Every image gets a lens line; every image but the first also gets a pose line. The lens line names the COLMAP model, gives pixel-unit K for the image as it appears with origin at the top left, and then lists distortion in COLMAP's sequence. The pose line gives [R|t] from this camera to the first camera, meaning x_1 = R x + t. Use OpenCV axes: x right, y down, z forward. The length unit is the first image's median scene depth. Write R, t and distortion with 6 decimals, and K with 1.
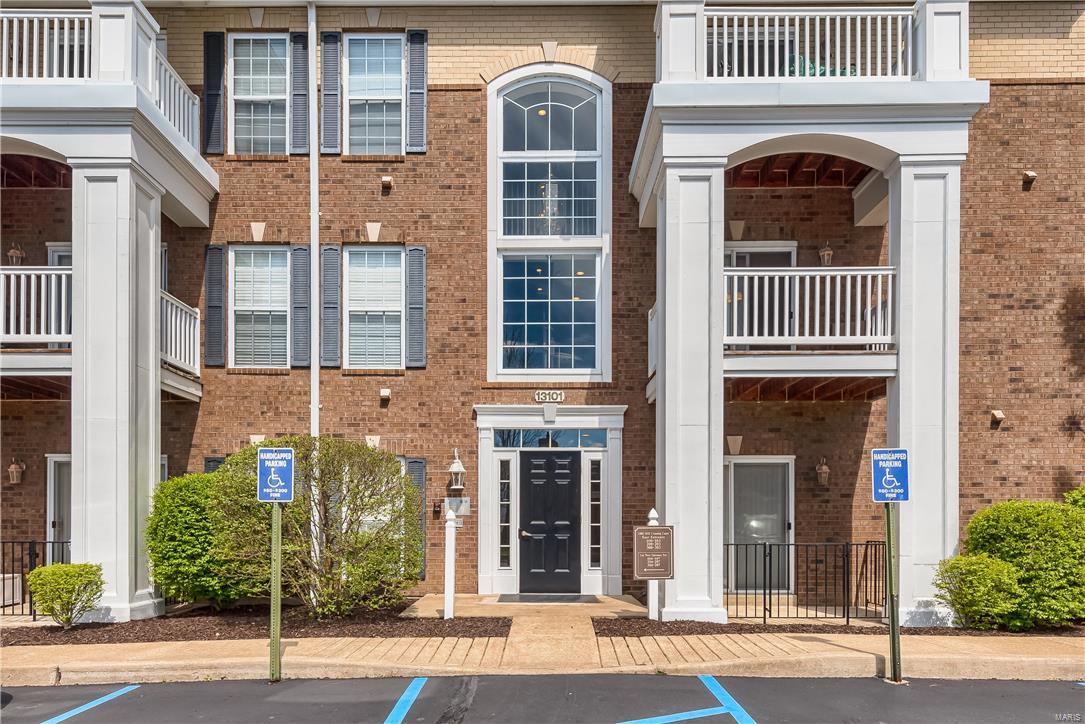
lens RADIAL K [[449.2, 0, 542.5], [0, 449.2, 362.0], [0, 0, 1]] dist [0.000682, -0.000934]
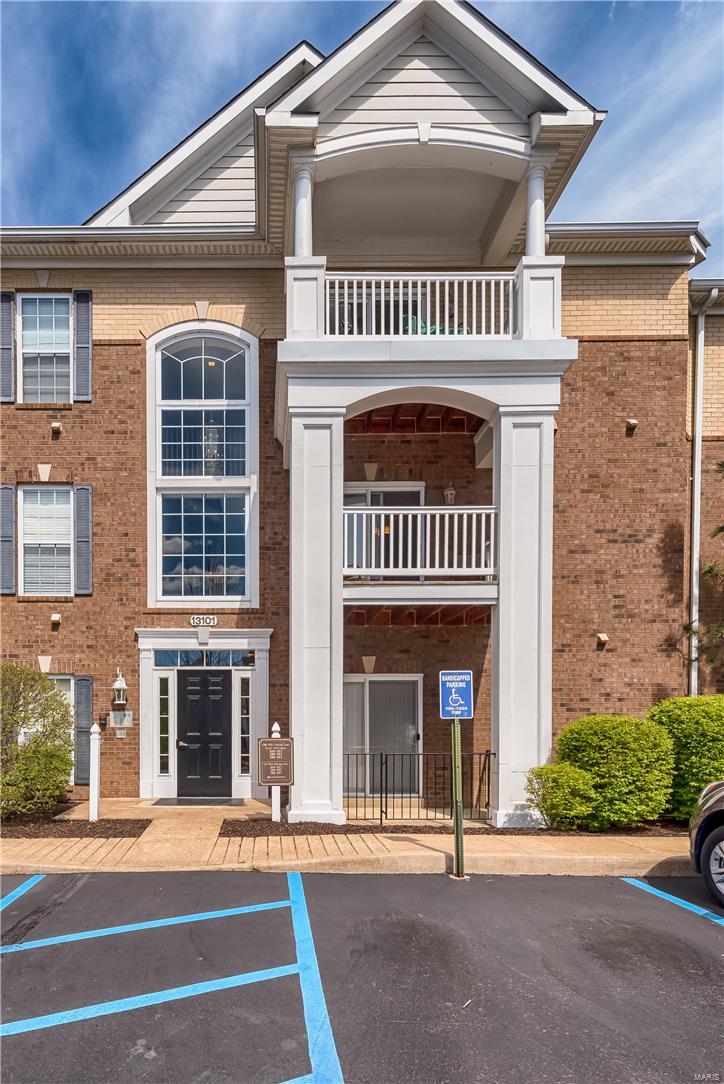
lens RADIAL K [[410.0, 0, 359.6], [0, 410.0, 581.8], [0, 0, 1]] dist [-0.000798, -0.000059]
pose [[0.999992, 0.000519, 0.003874, 0.399860], [-0.000543, 0.999981, 0.006078, -0.026708], [-0.003871, -0.006080, 0.999974, -0.017136]]
